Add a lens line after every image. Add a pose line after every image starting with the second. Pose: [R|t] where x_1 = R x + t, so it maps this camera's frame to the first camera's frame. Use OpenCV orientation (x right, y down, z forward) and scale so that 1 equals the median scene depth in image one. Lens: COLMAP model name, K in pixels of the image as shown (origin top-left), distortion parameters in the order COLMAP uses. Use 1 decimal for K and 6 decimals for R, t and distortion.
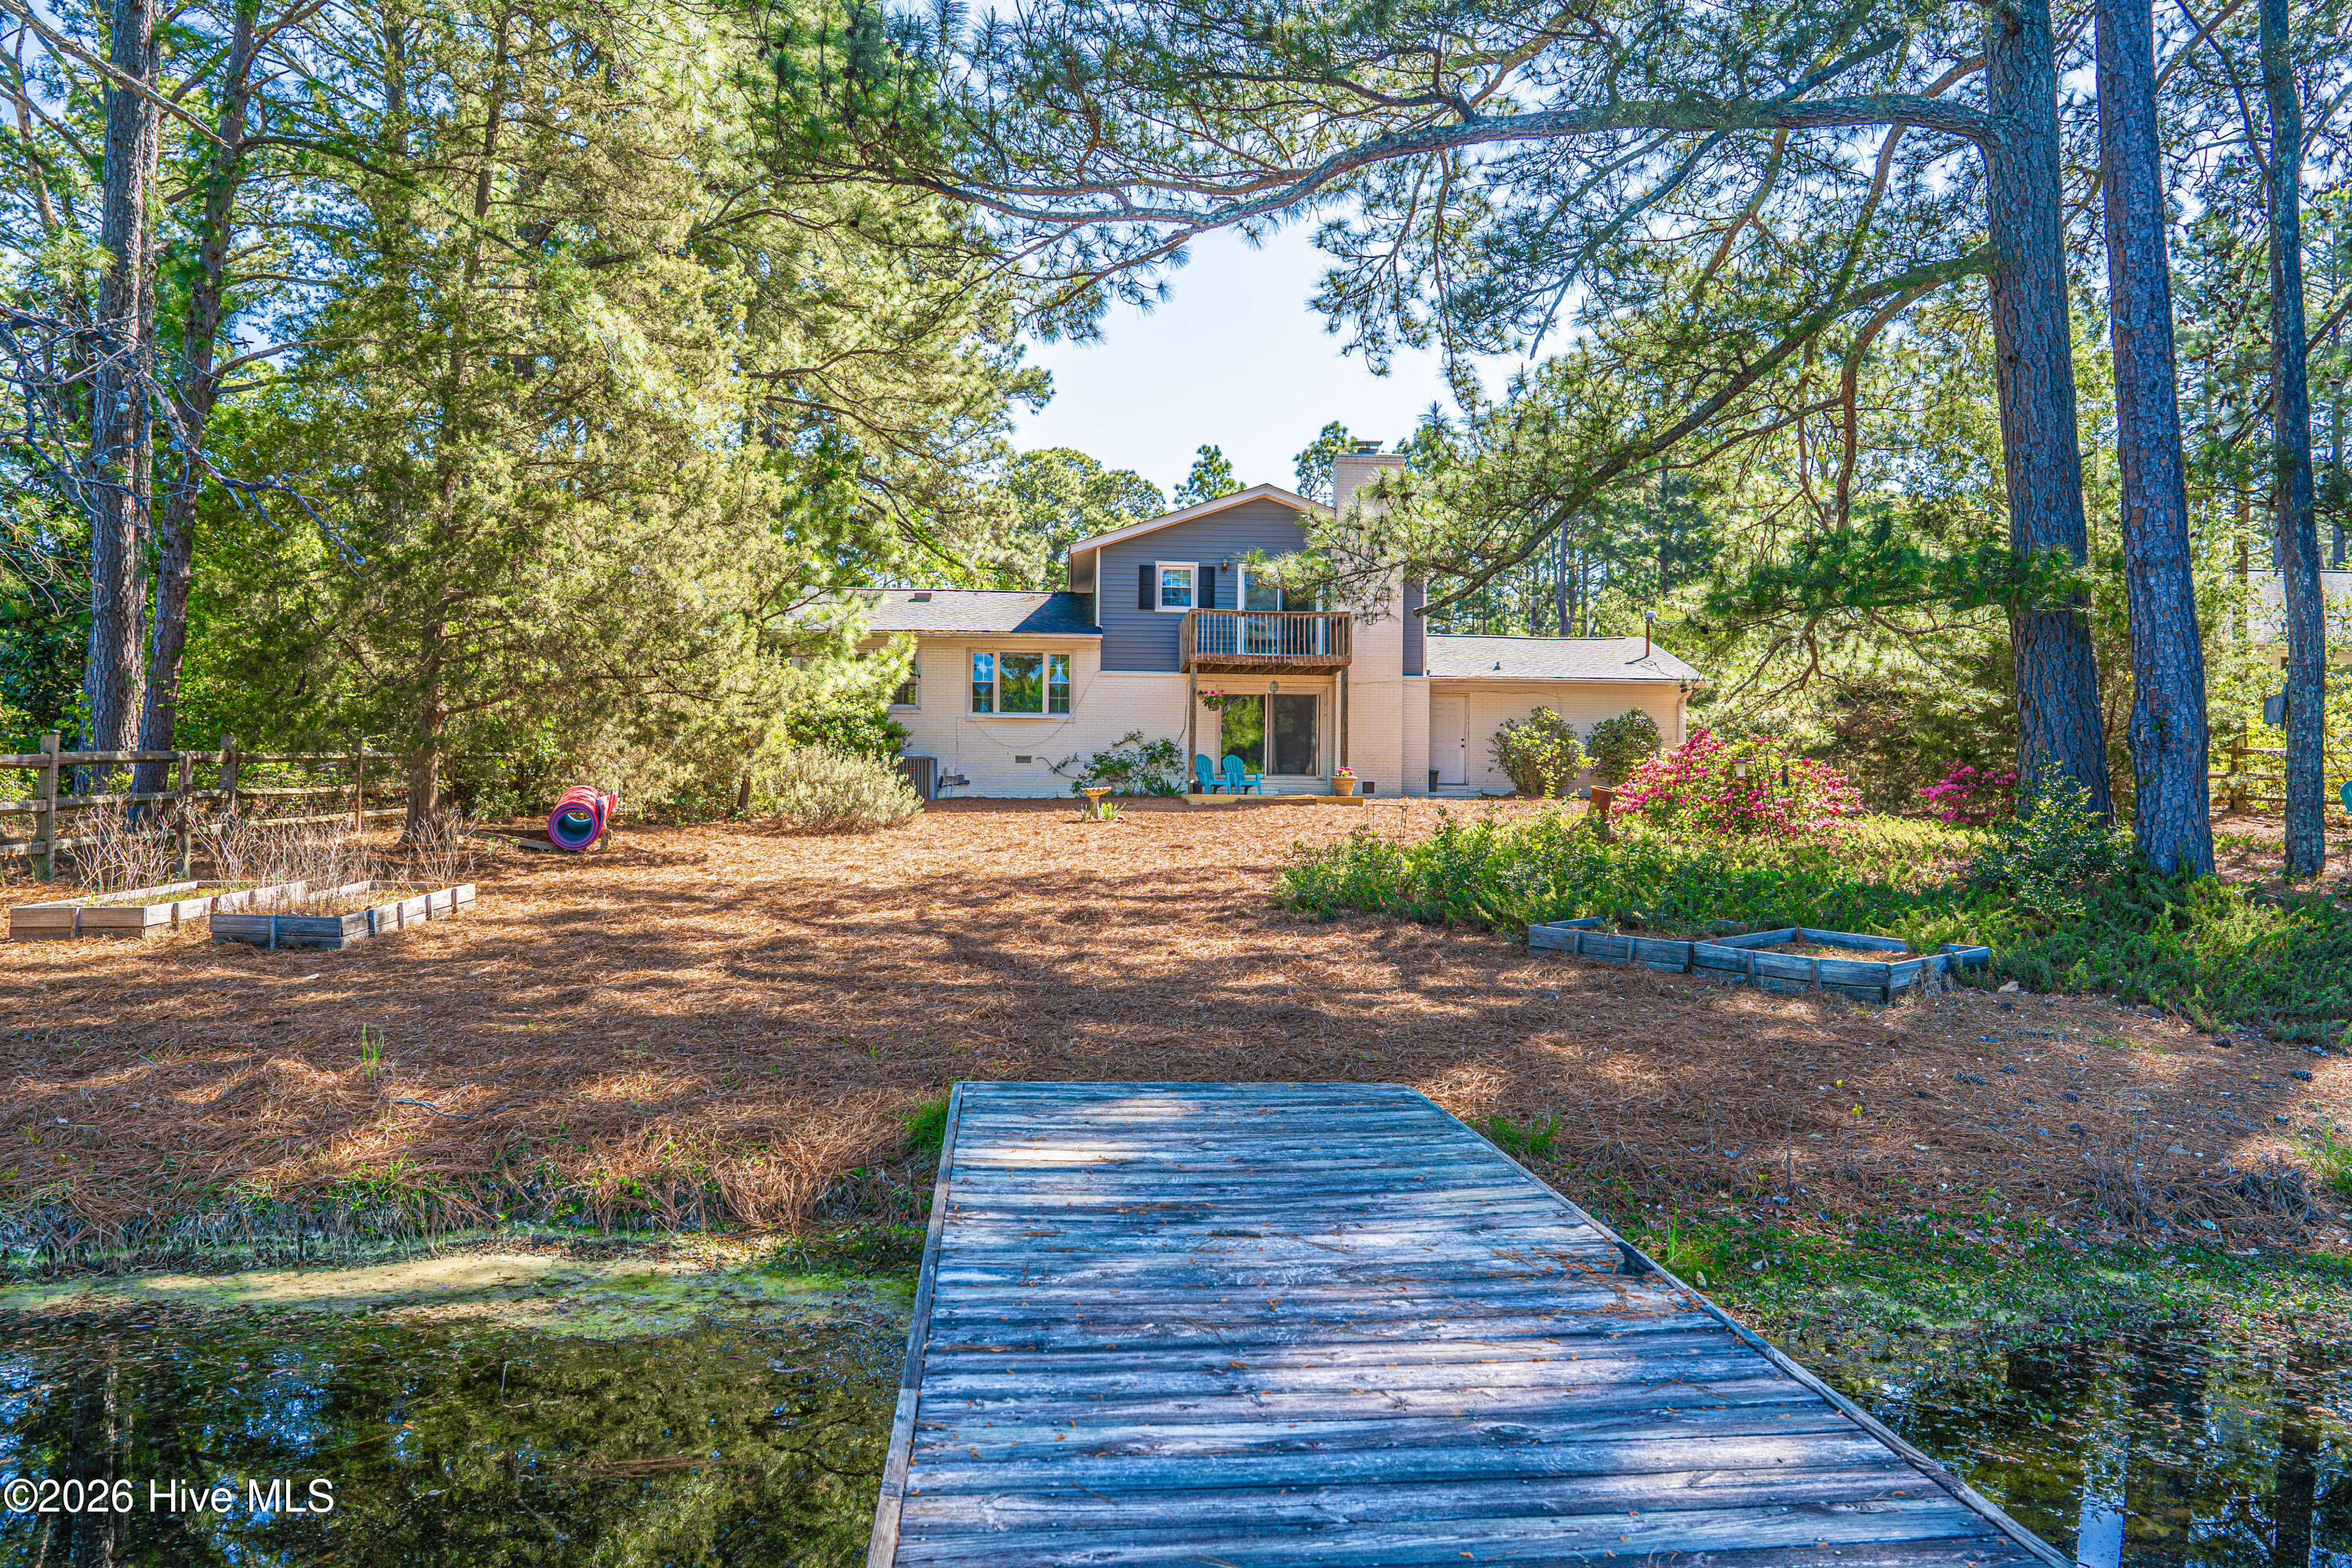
lens RADIAL K [[1589.8, 0, 1176.2], [0, 1589.8, 780.6], [0, 0, 1]] dist [0.000222, 0.009323]
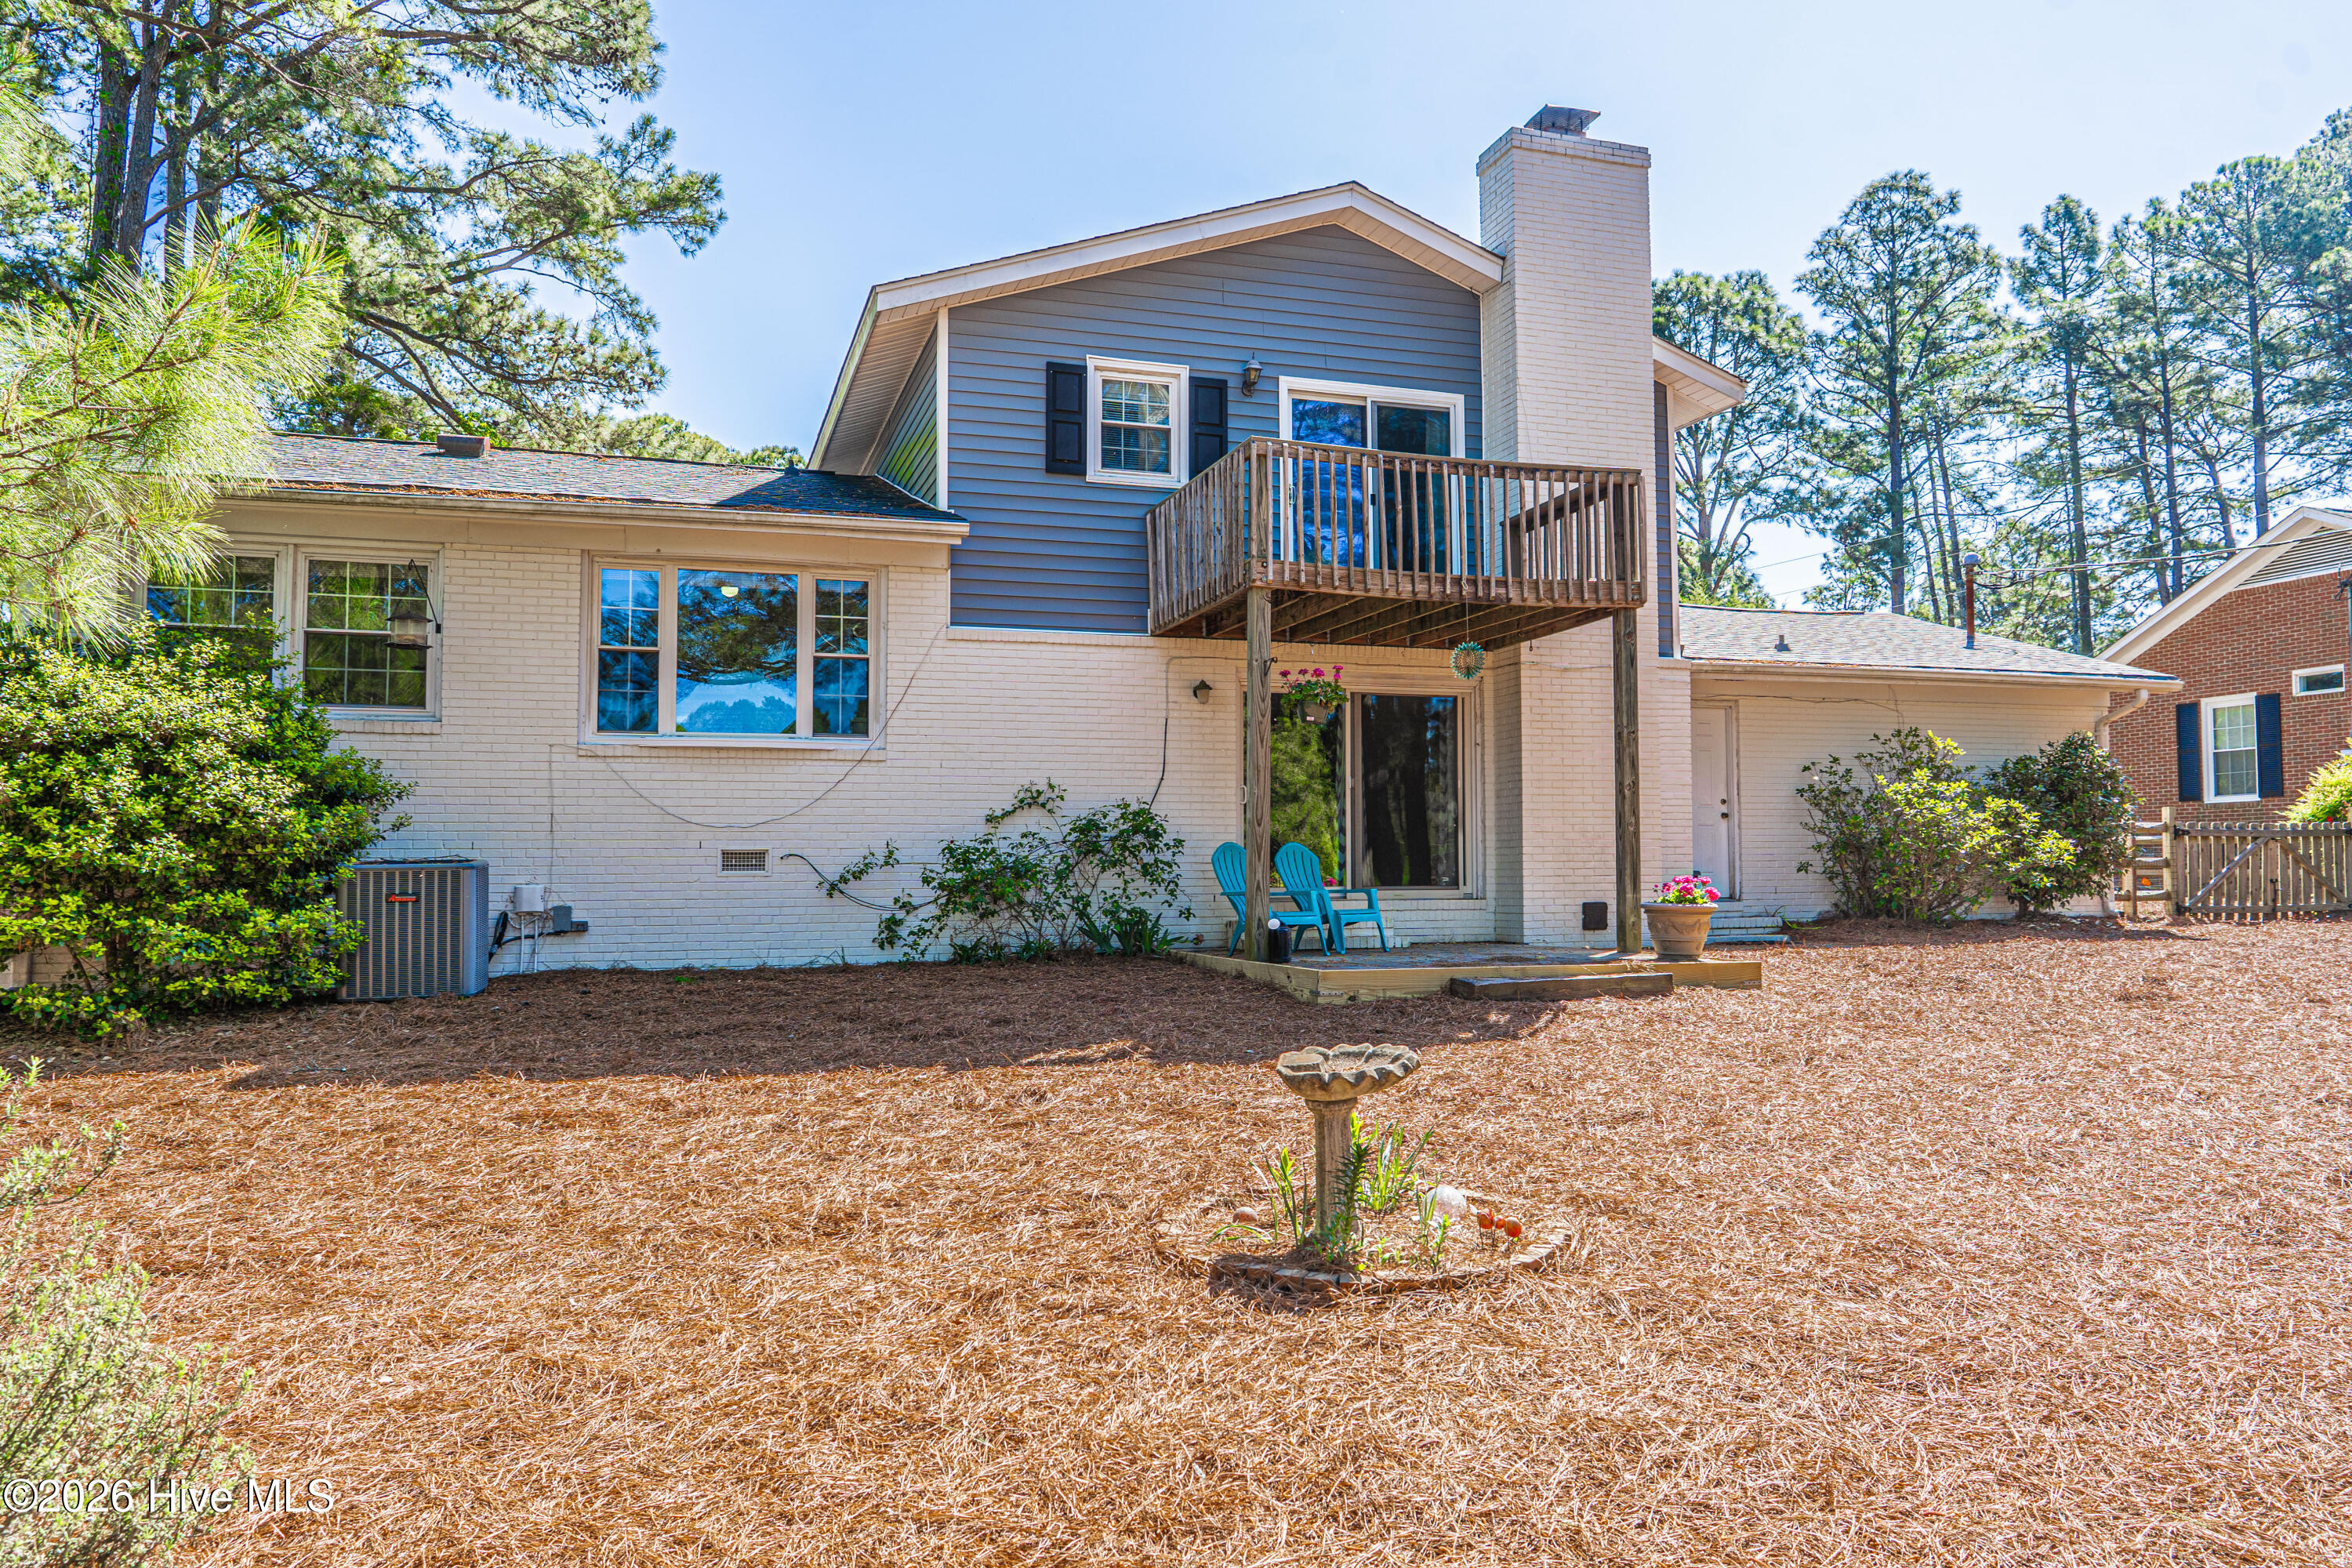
lens RADIAL K [[1589.8, 0, 1176.0], [0, 1589.8, 781.9], [0, 0, 1]] dist [0.000222, 0.009323]
pose [[0.970613, -0.000919, 0.240643, -0.087021], [0.010609, 0.999184, -0.038976, -0.016048], [-0.240410, 0.040384, 0.969831, 0.617339]]
